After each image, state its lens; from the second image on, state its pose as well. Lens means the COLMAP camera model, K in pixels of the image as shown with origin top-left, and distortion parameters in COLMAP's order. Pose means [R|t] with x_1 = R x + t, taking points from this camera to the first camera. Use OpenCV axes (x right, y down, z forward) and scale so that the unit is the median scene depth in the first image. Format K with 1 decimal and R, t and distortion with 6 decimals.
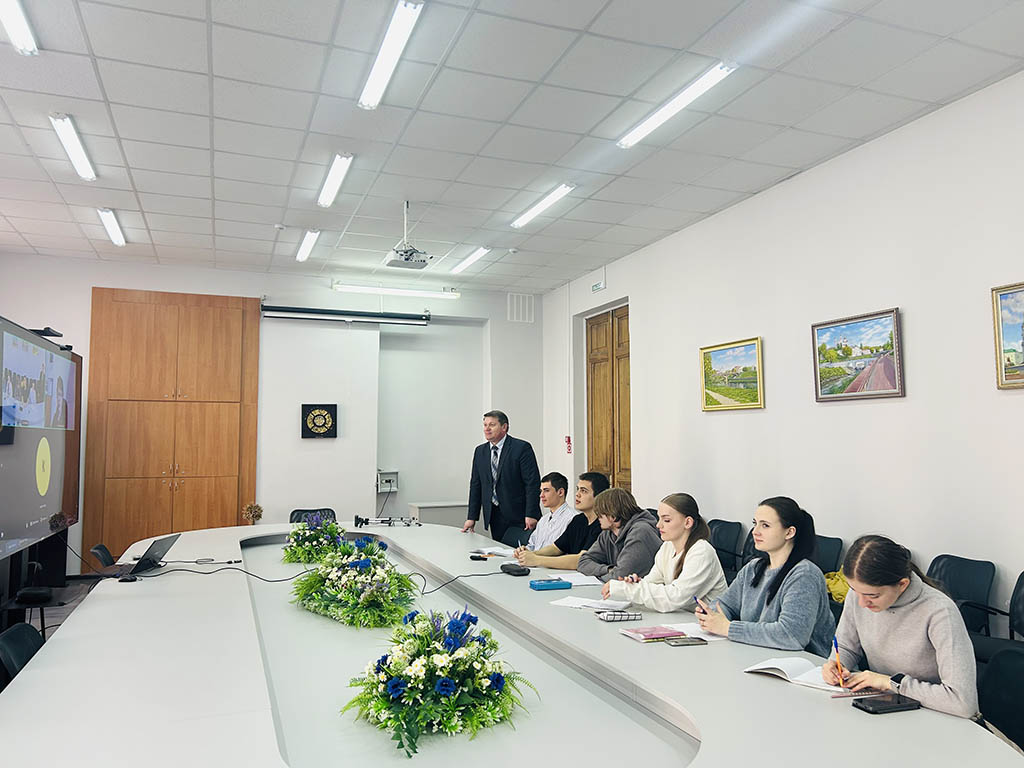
lens RADIAL K [[761.6, 0, 512.0], [0, 761.6, 384.0], [0, 0, 1]] dist [0.050278, -0.056451]
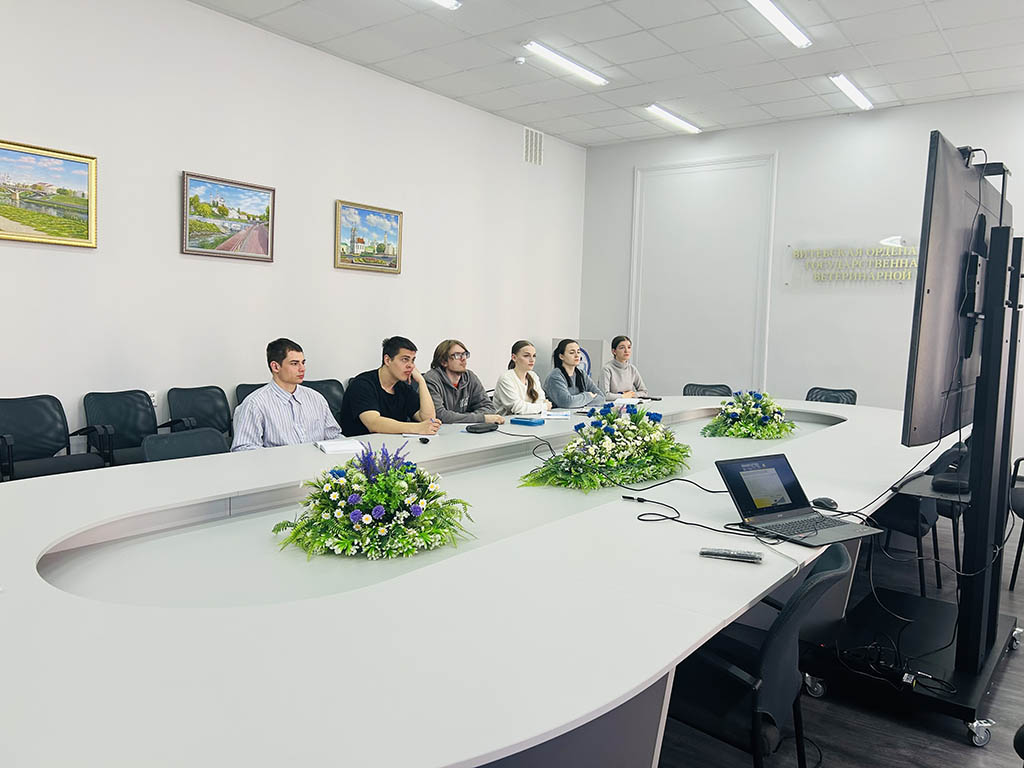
lens RADIAL K [[761.6, 0, 512.0], [0, 761.6, 384.0], [0, 0, 1]] dist [0.050278, -0.056451]
pose [[-0.522589, -0.086090, 0.848227, -0.694735], [-0.095040, 0.994571, 0.042389, 0.112693], [-0.847271, -0.058464, -0.527934, 1.206012]]
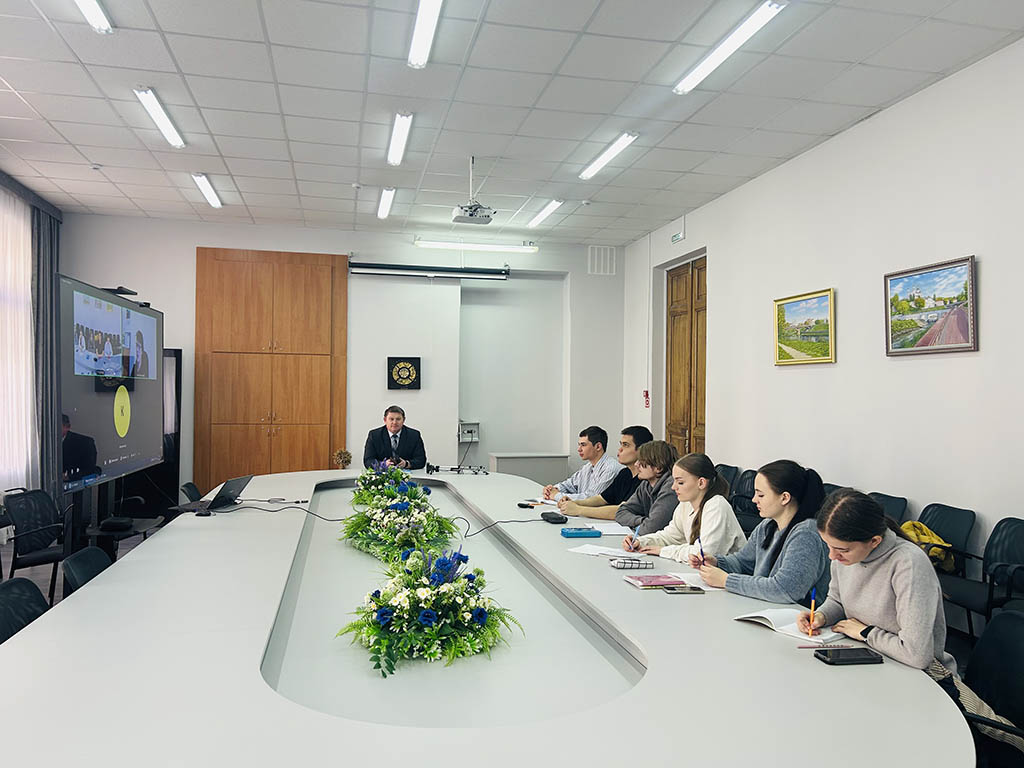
lens RADIAL K [[761.6, 0, 512.0], [0, 761.6, 384.0], [0, 0, 1]] dist [0.050278, -0.056451]
pose [[0.989363, 0.008730, -0.145205, 0.078090], [0.000184, 0.998122, 0.061261, -0.000824], [0.145467, -0.060636, 0.987503, -0.014158]]
